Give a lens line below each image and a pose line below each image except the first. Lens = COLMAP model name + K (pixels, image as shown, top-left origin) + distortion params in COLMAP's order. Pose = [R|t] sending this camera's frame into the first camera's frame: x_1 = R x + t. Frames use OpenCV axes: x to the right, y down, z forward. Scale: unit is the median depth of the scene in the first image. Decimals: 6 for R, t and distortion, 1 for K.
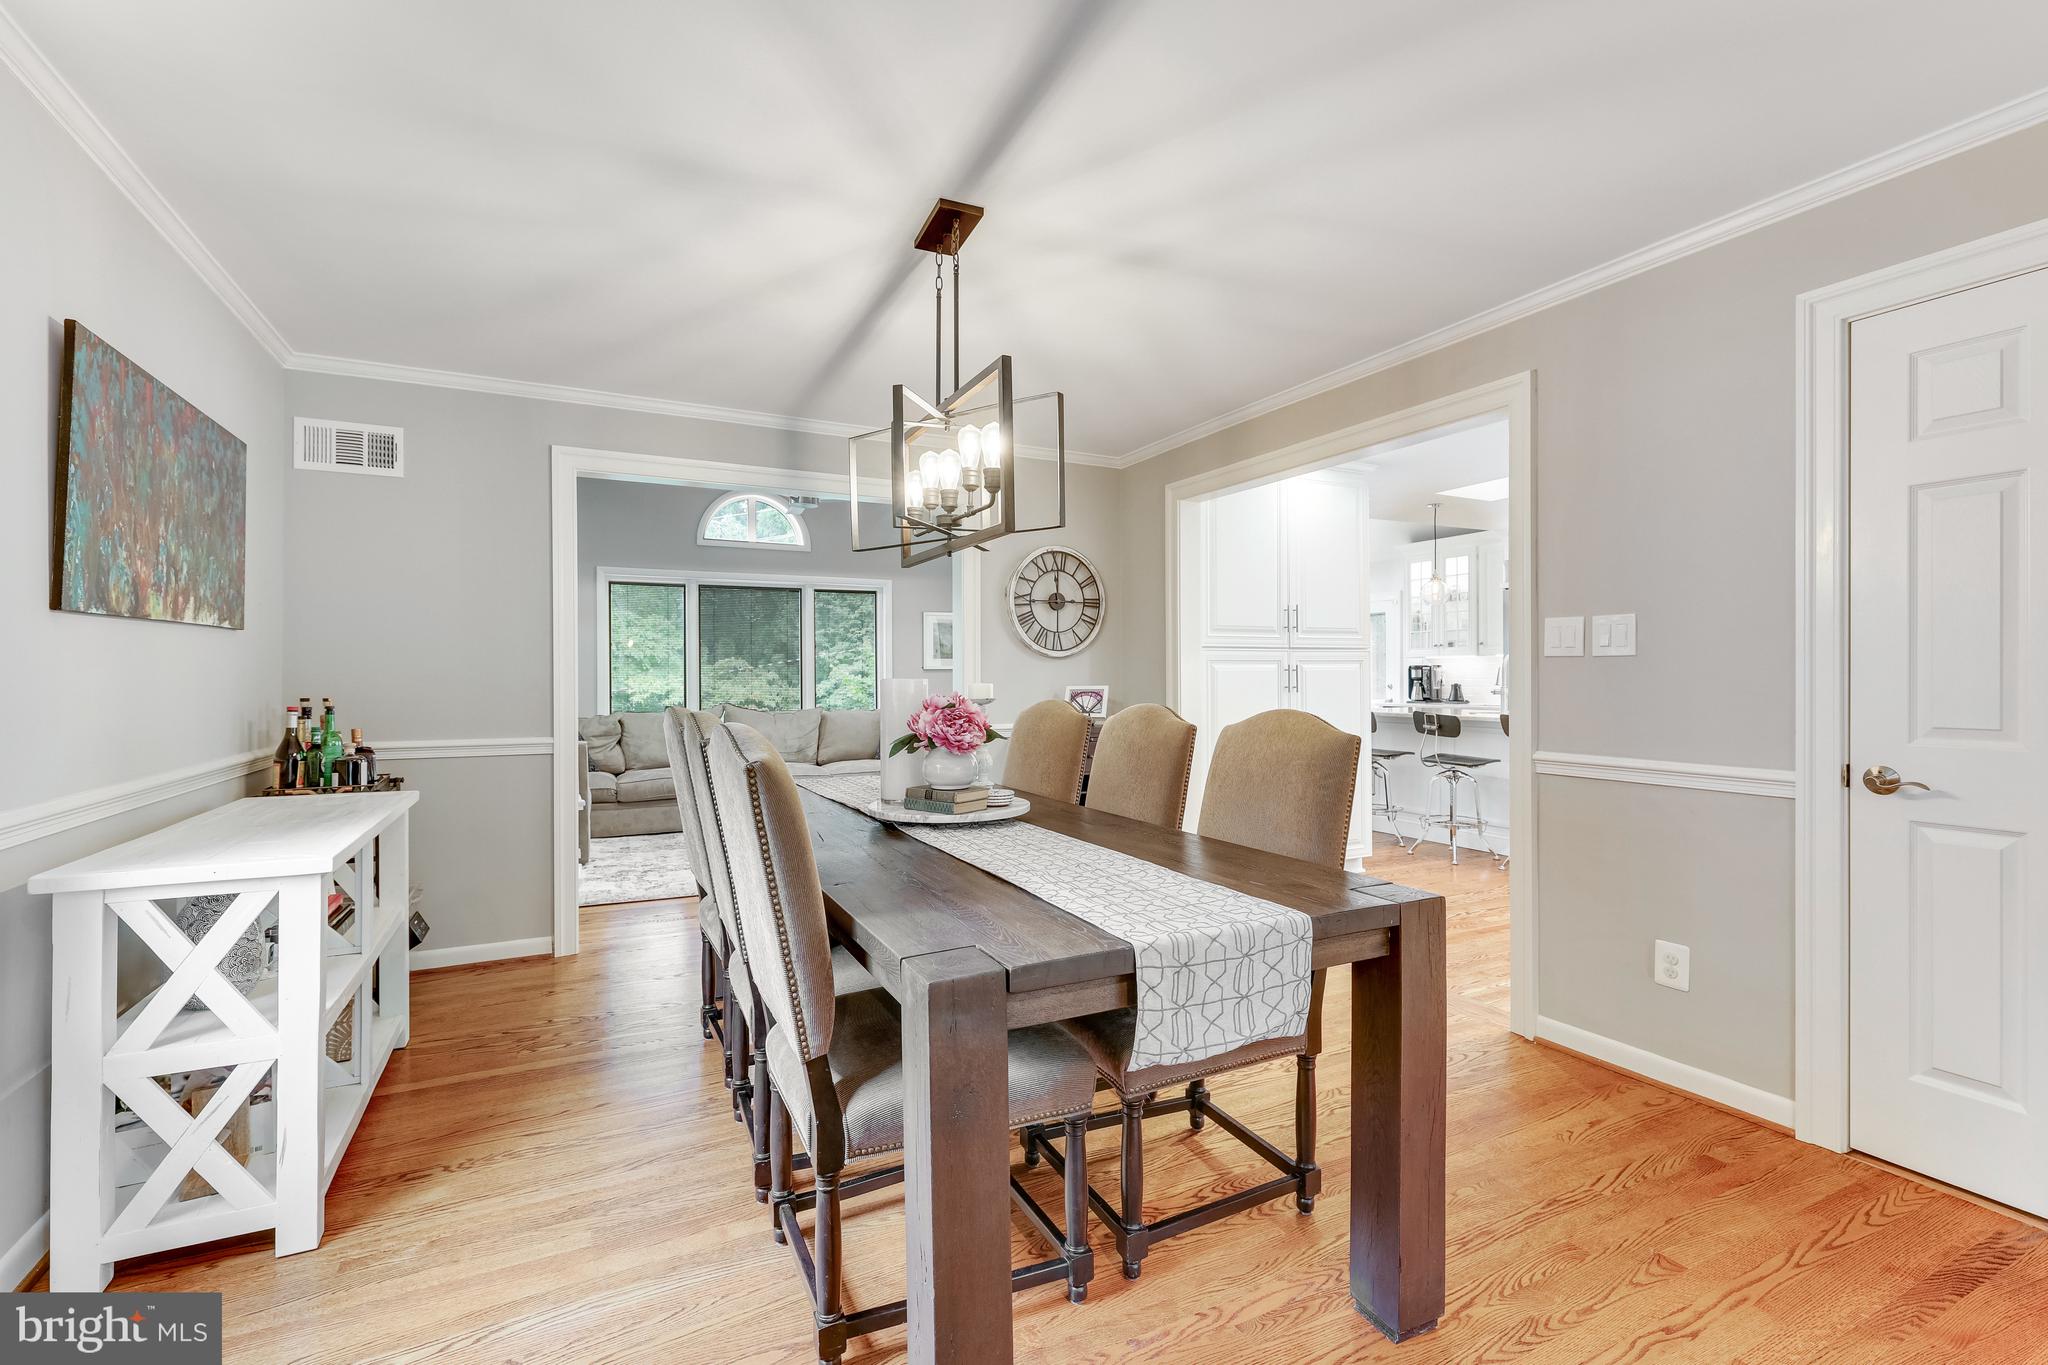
lens RADIAL K [[891.2, 0, 1005.0], [0, 891.2, 681.4], [0, 0, 1]] dist [-0.001905, 0.000656]
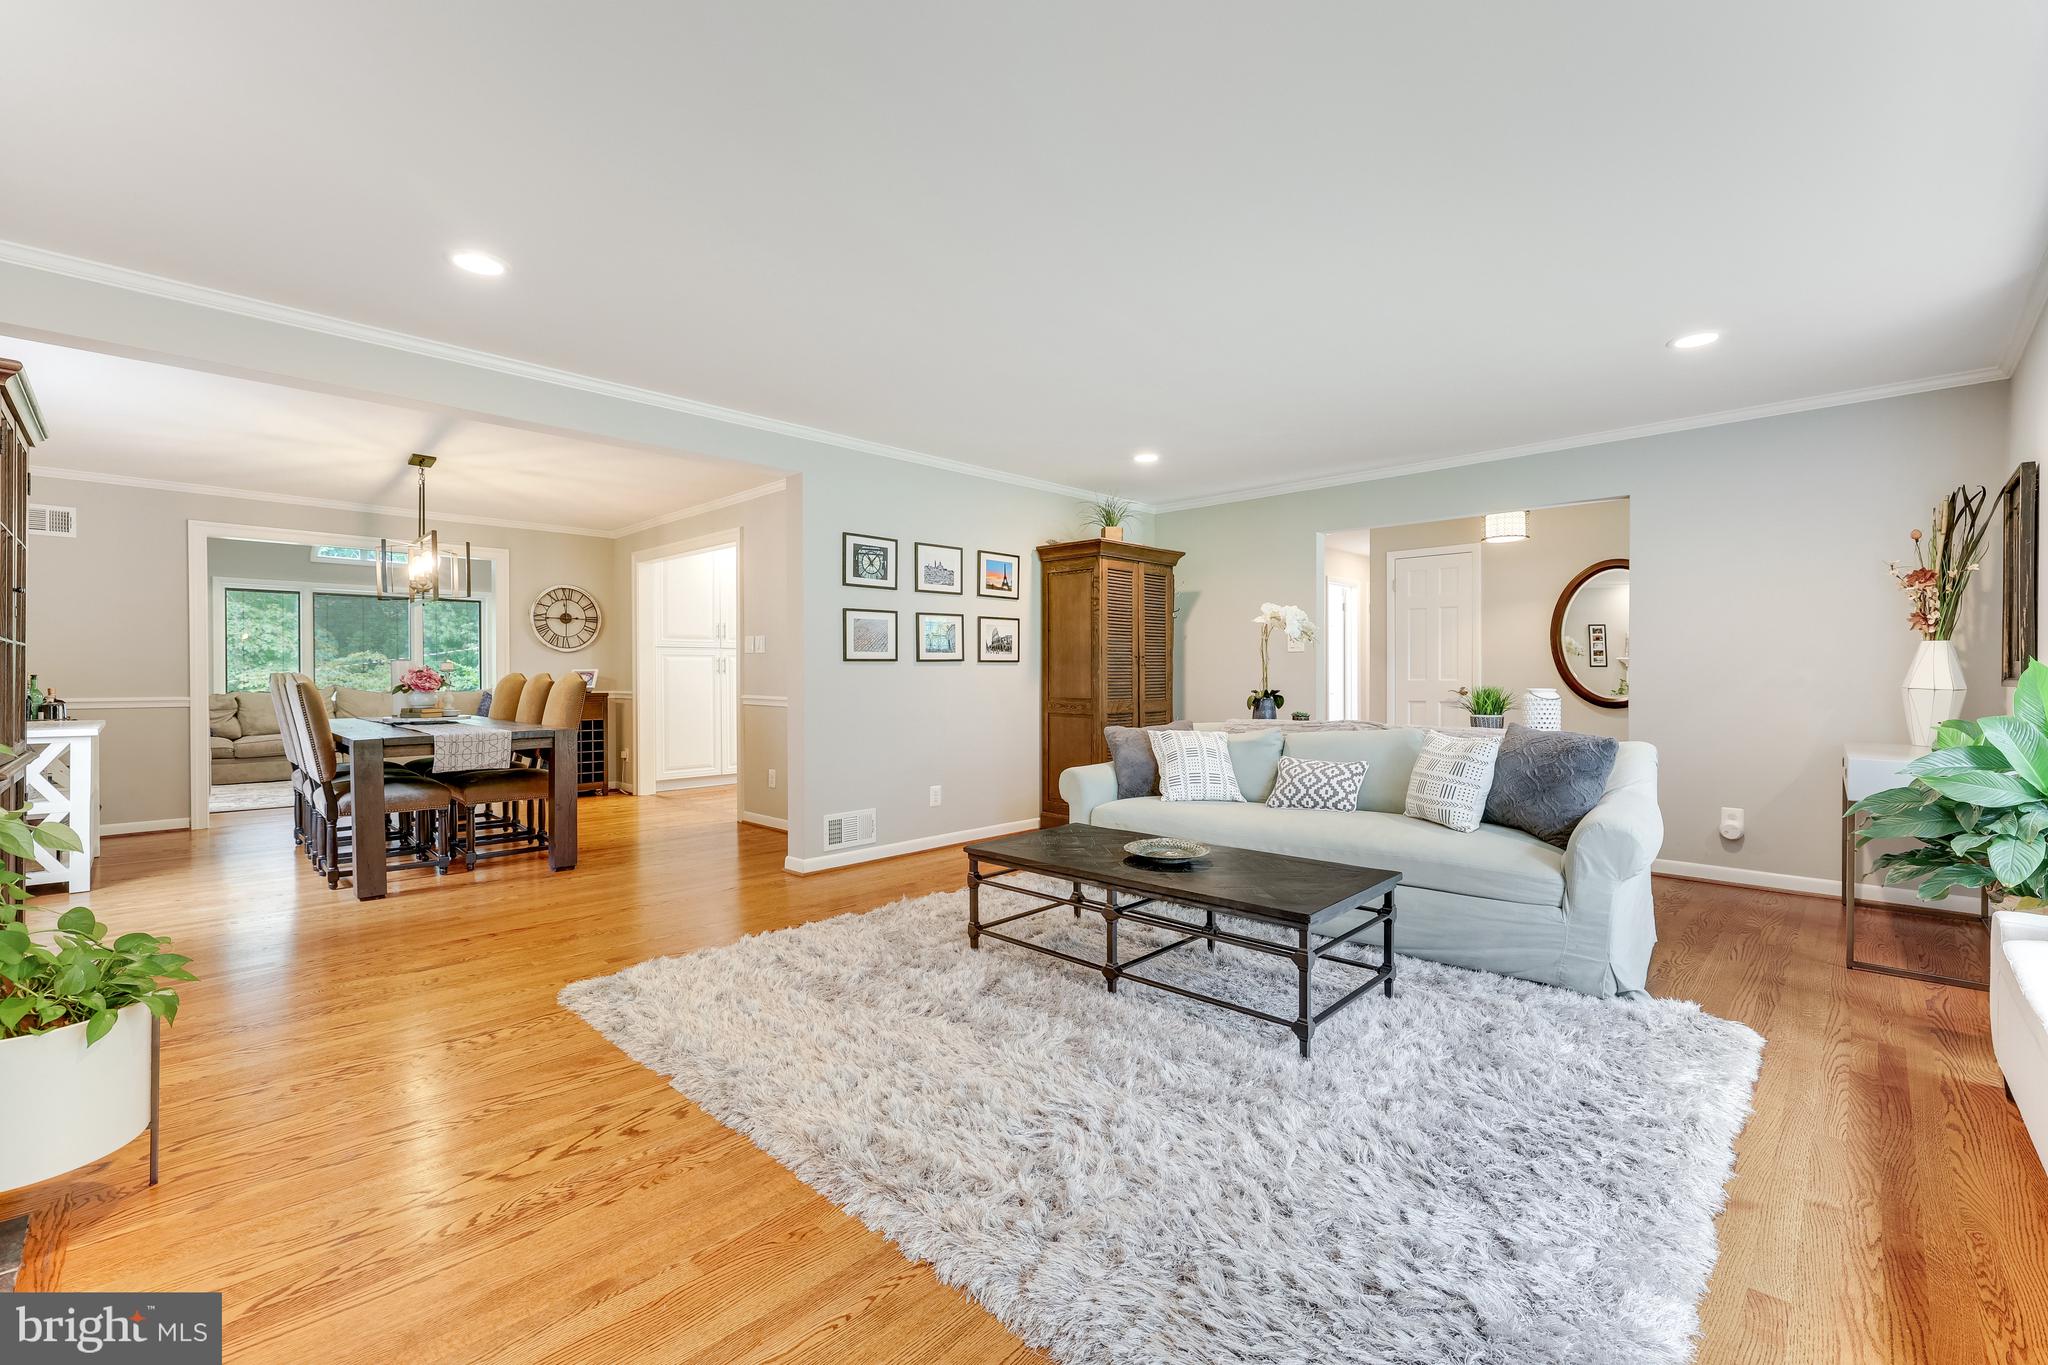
lens RADIAL K [[850.1, 0, 1021.0], [0, 850.1, 680.4], [0, 0, 1]] dist [-0.007202, 0.000731]
pose [[0.940876, -0.001571, 0.338747, 0.310028], [0.000819, 0.999997, 0.002363, 0.022414], [-0.338750, -0.001946, 0.940874, -0.748322]]
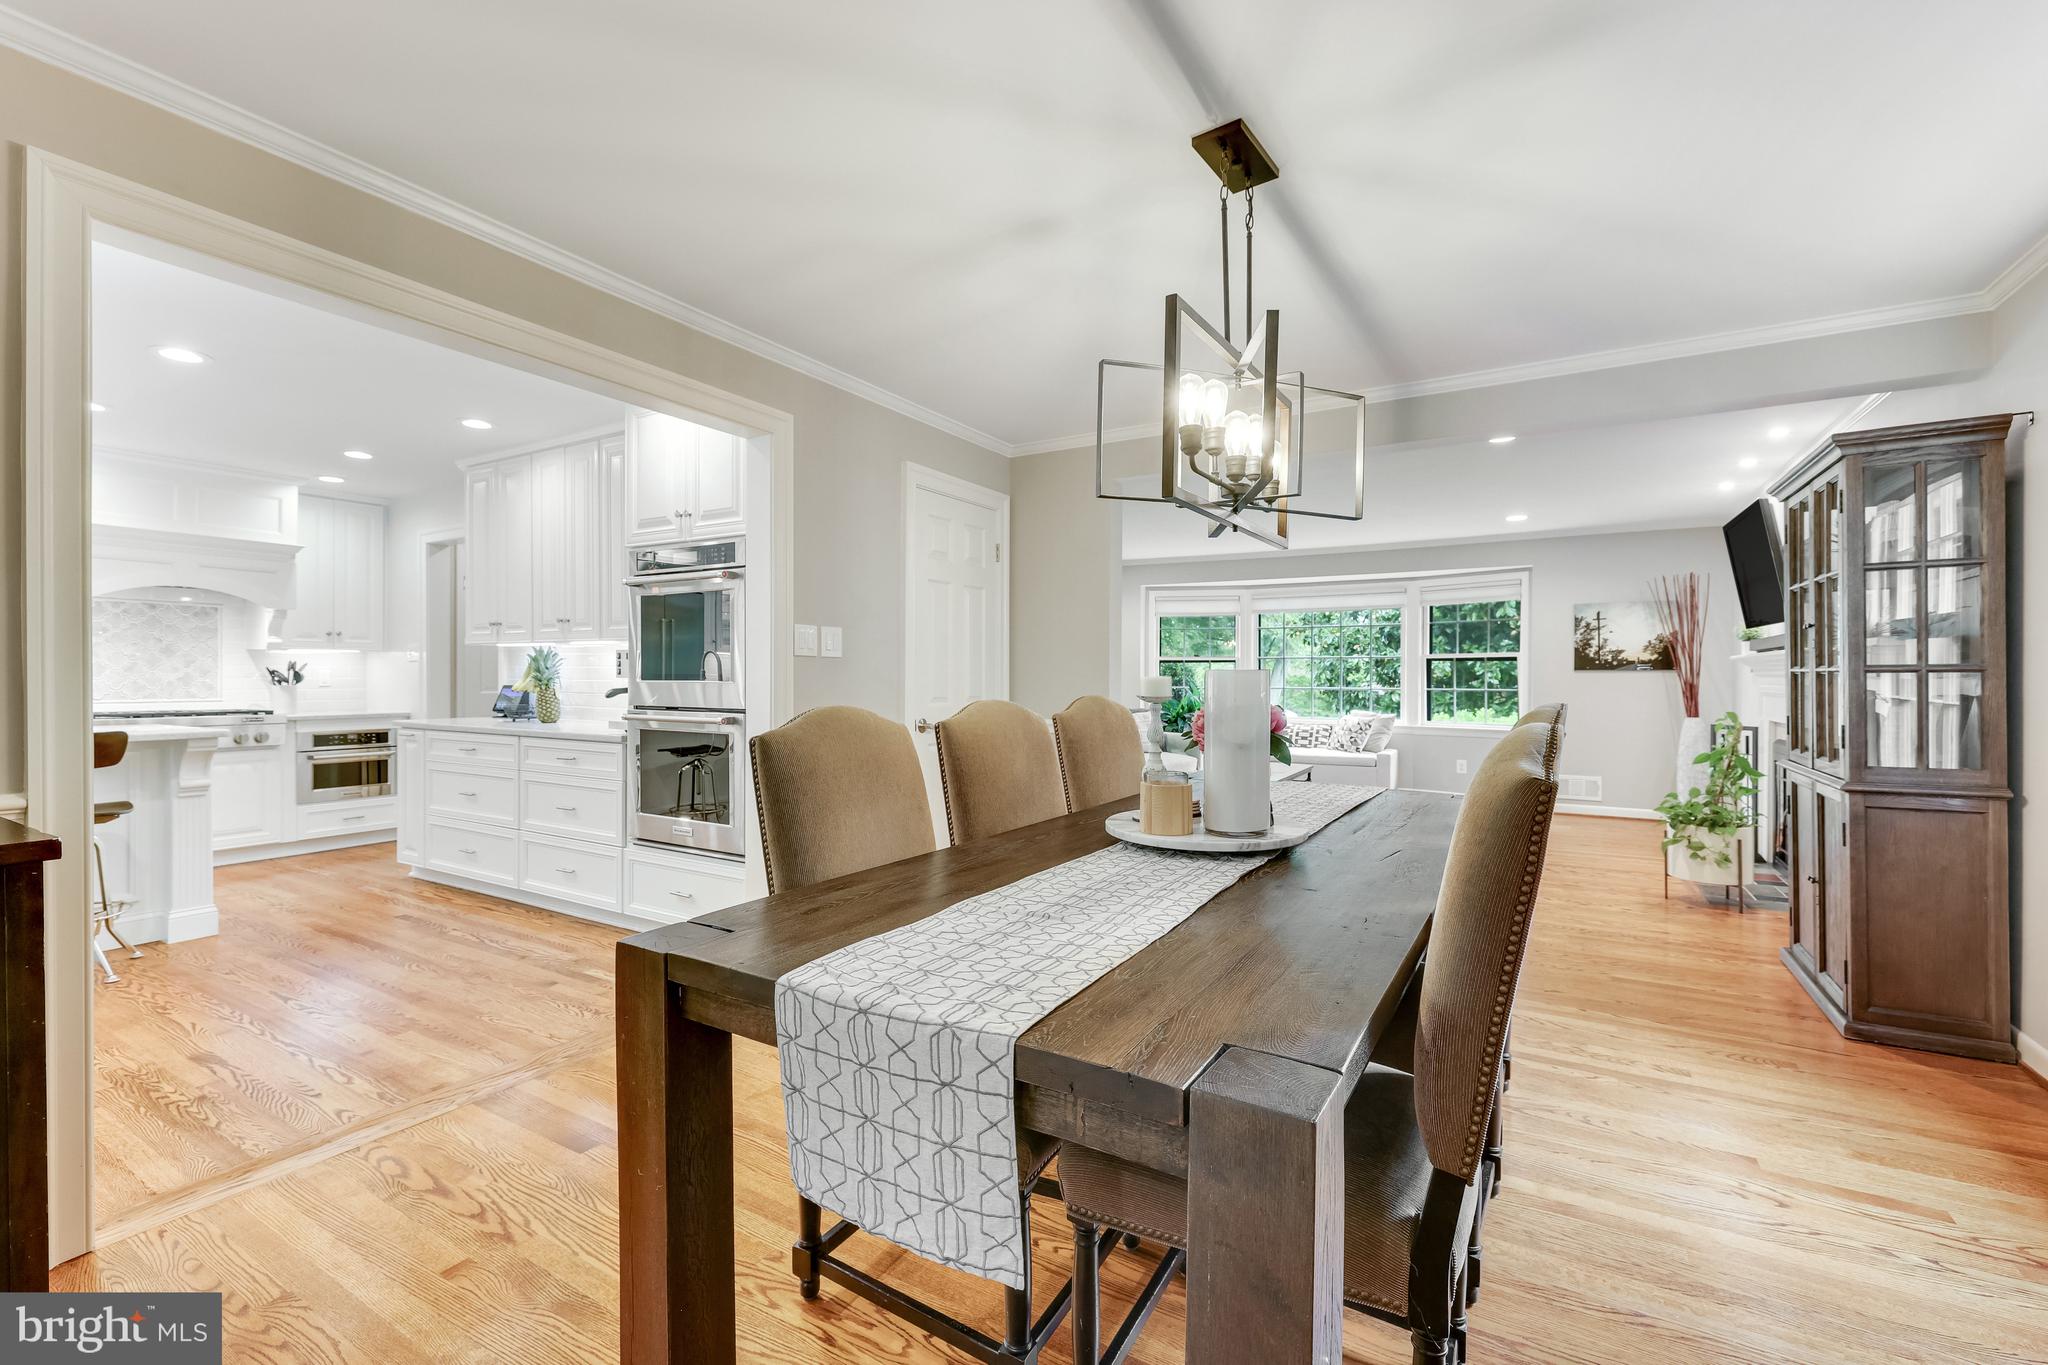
lens RADIAL K [[891.2, 0, 1014.8], [0, 891.2, 681.6], [0, 0, 1]] dist [-0.001905, 0.000656]
pose [[-0.540972, -0.004275, 0.841030, -0.326874], [0.004514, 0.999958, 0.007986, -0.000288], [-0.841028, 0.008116, -0.540930, 0.790028]]
